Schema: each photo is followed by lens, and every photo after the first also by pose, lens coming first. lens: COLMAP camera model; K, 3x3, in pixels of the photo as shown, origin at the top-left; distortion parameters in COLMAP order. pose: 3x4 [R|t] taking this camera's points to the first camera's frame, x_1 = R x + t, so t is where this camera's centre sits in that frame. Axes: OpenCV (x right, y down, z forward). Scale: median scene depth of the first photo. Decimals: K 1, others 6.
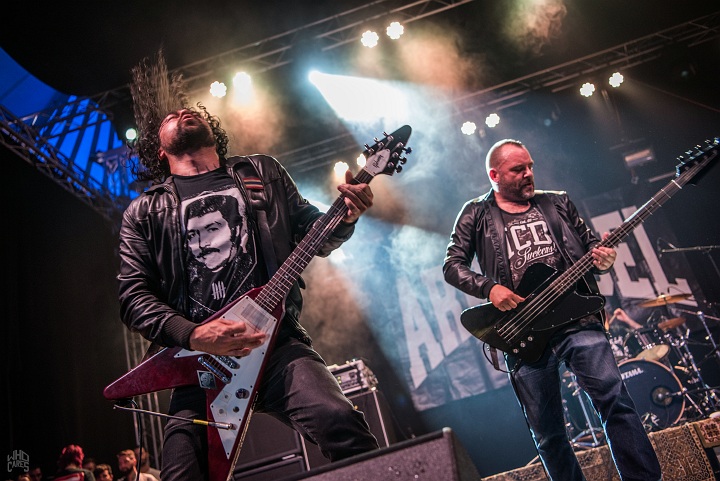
lens RADIAL K [[726.0, 0, 363.1], [0, 726.0, 237.5], [0, 0, 1]] dist [0.073519, 0.000000]
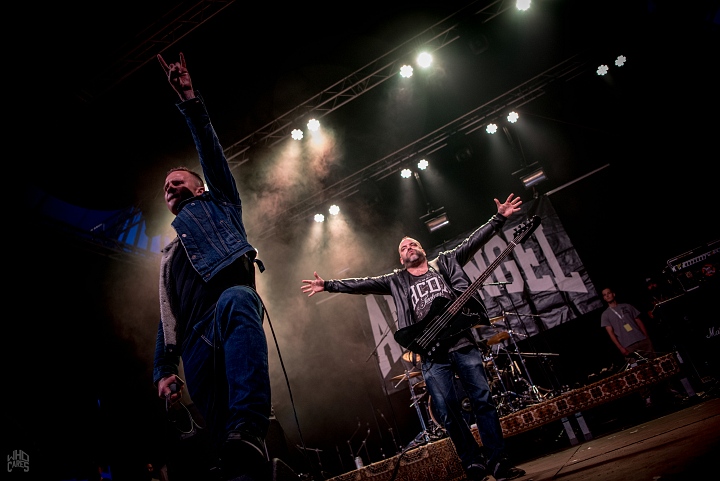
lens RADIAL K [[571.5, 0, 360.9], [0, 571.5, 240.5], [0, 0, 1]] dist [-0.028059, 0.031052]
pose [[0.965961, -0.144389, -0.214644, 0.283724], [0.156324, 0.986911, 0.039616, -0.089300], [0.206114, -0.071821, 0.975889, -0.021029]]
